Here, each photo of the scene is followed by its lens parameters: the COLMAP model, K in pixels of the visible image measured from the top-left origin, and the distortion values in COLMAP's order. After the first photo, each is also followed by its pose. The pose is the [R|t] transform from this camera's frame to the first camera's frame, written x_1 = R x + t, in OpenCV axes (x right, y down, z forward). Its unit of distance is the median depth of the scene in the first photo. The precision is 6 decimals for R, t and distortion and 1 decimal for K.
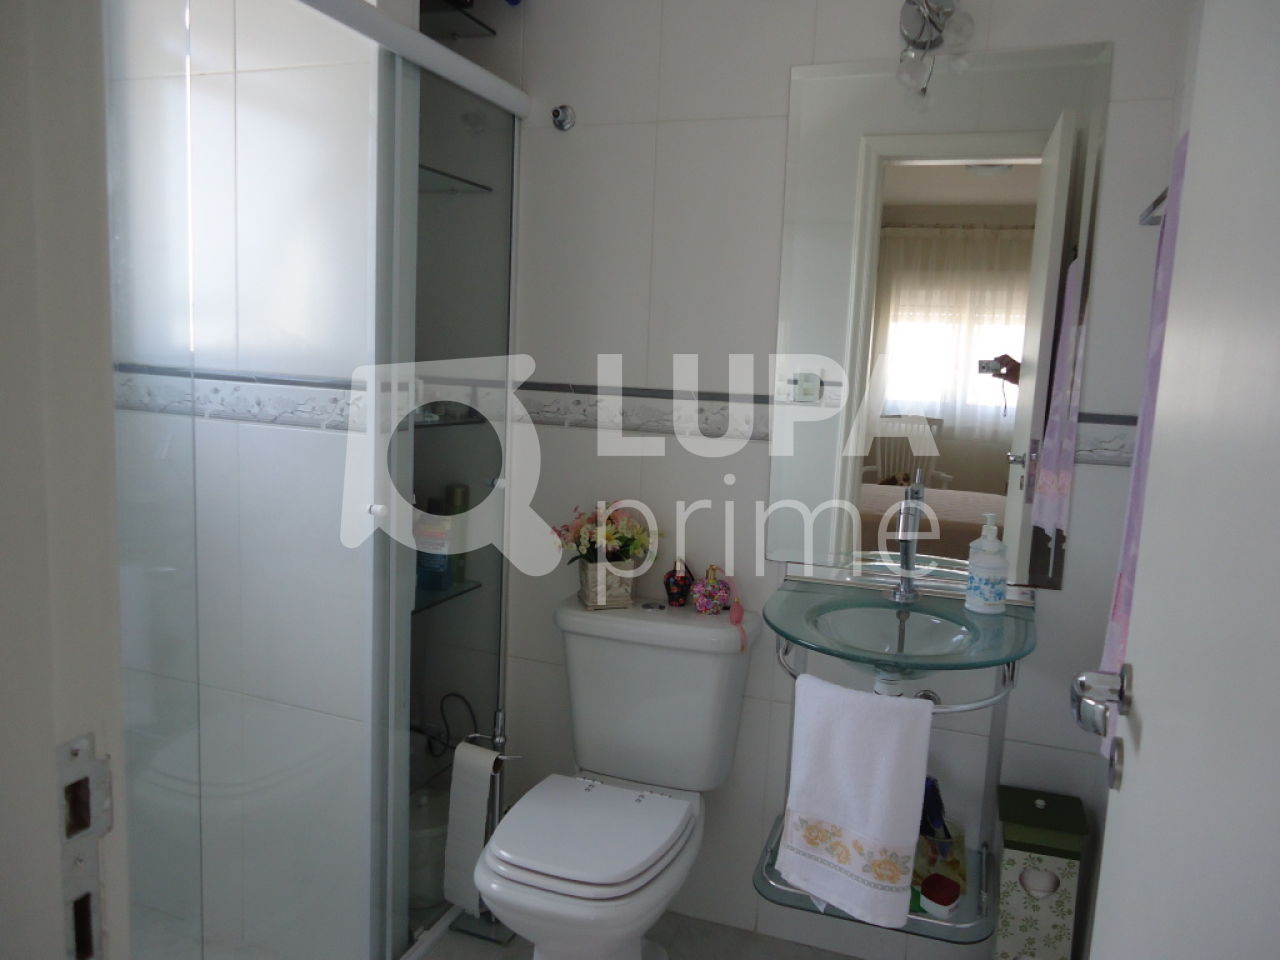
lens RADIAL K [[925.0, 0, 640.3], [0, 925.0, 481.9], [0, 0, 1]] dist [-0.010041, 0.004703]
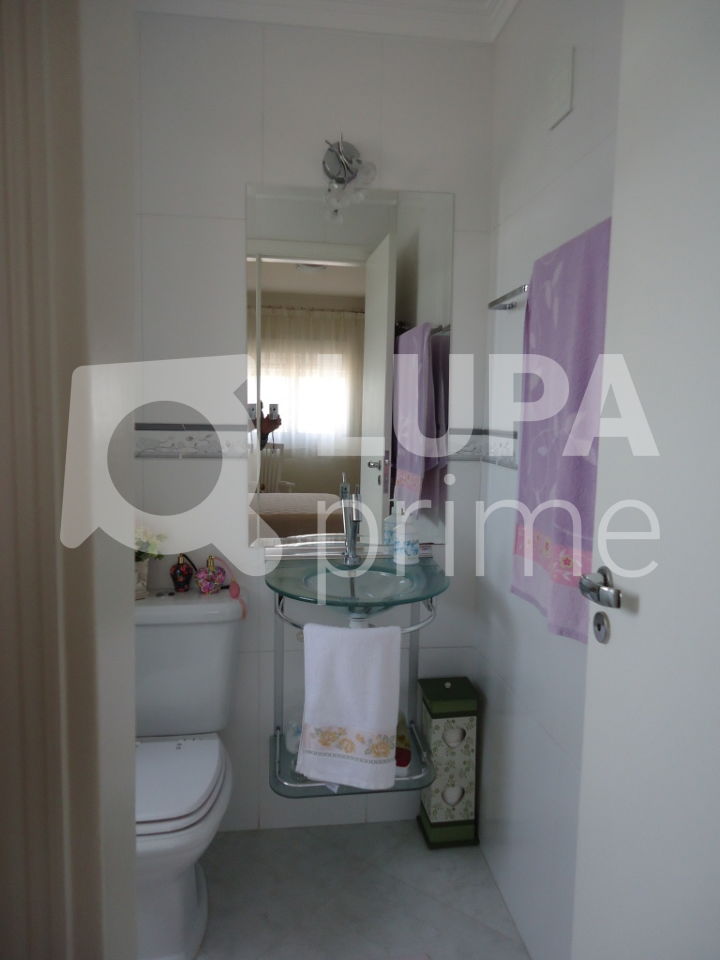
lens RADIAL K [[693.7, 0, 359.9], [0, 693.7, 478.1], [0, 0, 1]] dist [-0.010041, 0.004703]
pose [[0.888190, -0.068209, 0.454385, -0.194004], [0.080479, 0.996727, -0.007693, 0.005639], [-0.452373, 0.043401, 0.890772, 0.032716]]
